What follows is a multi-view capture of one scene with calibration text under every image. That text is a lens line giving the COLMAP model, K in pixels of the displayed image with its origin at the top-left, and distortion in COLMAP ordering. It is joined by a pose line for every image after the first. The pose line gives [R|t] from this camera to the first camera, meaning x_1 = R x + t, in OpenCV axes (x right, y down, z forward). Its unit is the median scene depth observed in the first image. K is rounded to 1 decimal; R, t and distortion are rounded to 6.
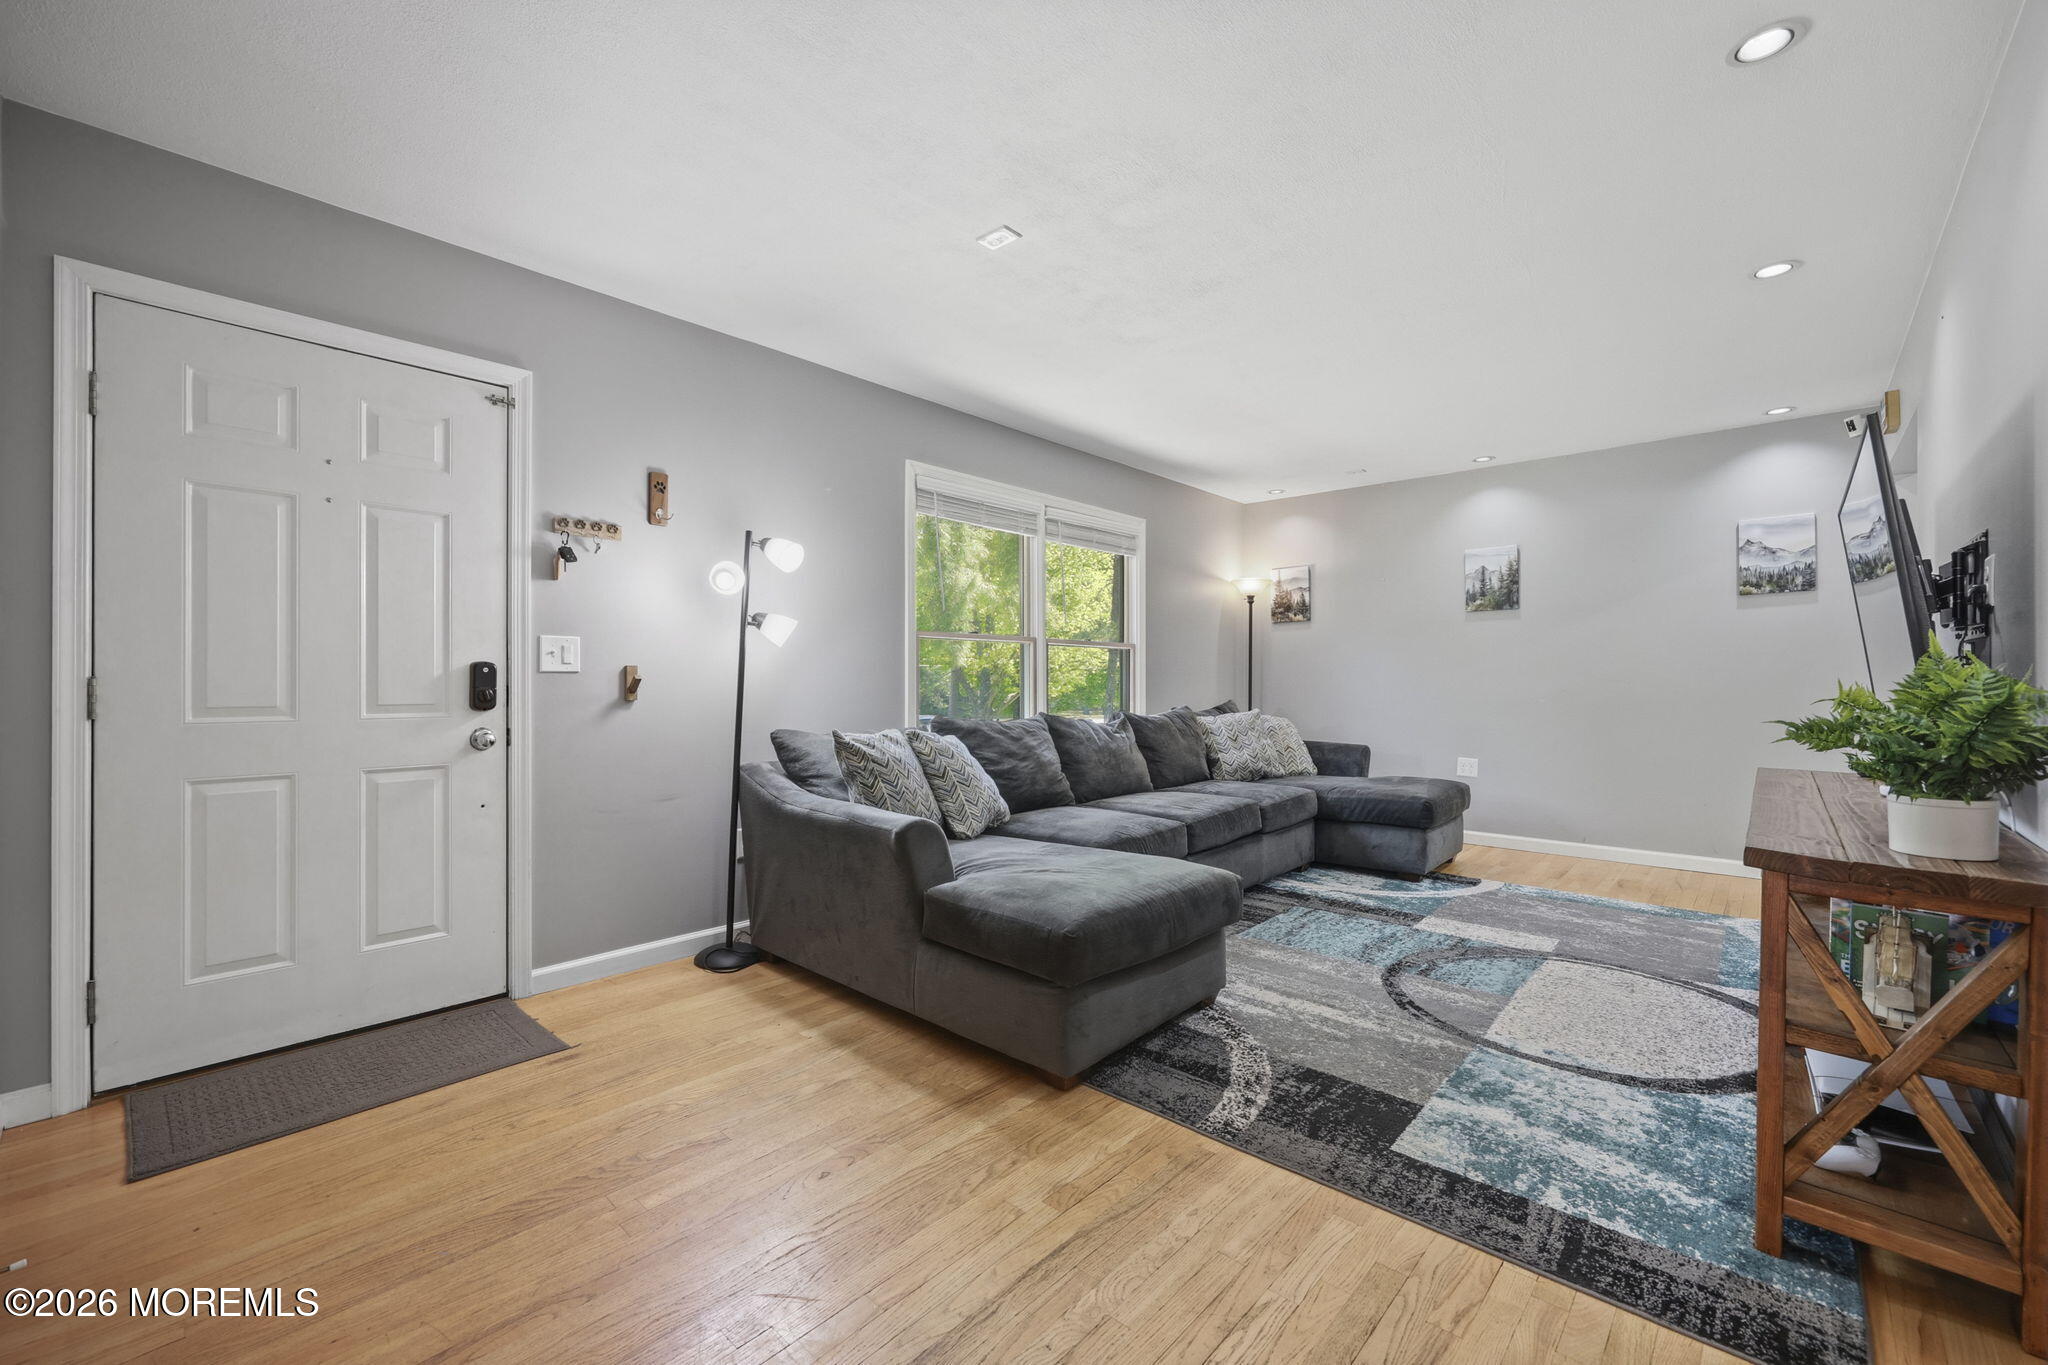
lens RADIAL K [[838.3, 0, 1036.6], [0, 838.3, 680.1], [0, 0, 1]] dist [0.001854, -0.001178]
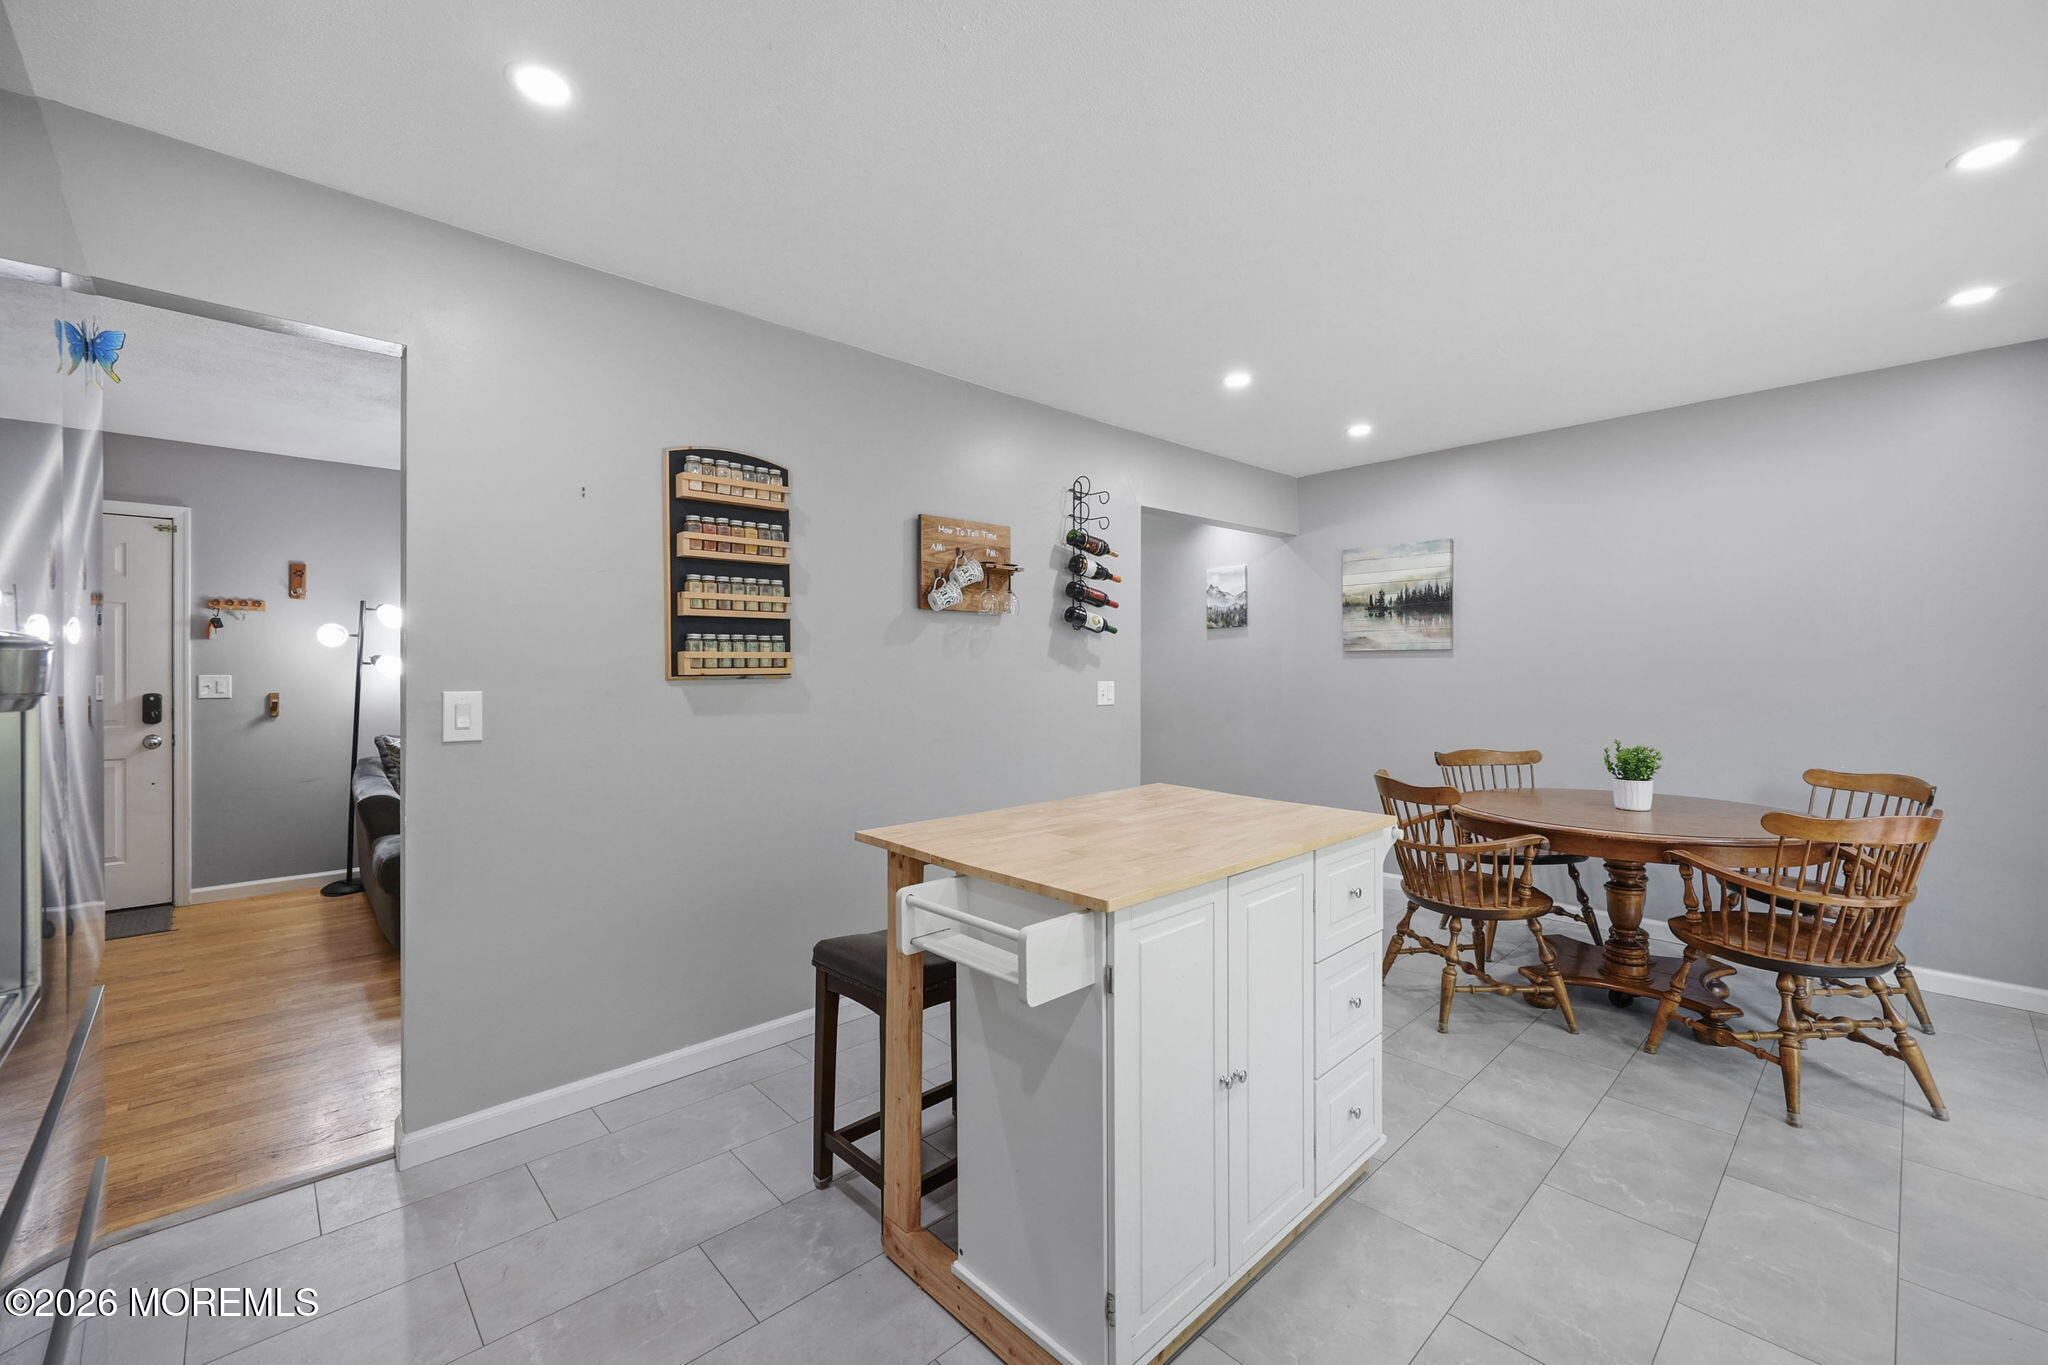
lens RADIAL K [[838.3, 0, 1024.9], [0, 838.3, 669.2], [0, 0, 1]] dist [0.001854, -0.001178]
pose [[0.996123, -0.000643, -0.087972, 1.103007], [0.000227, 0.999989, -0.004740, -0.057999], [0.087974, 0.004702, 0.996112, -0.429935]]
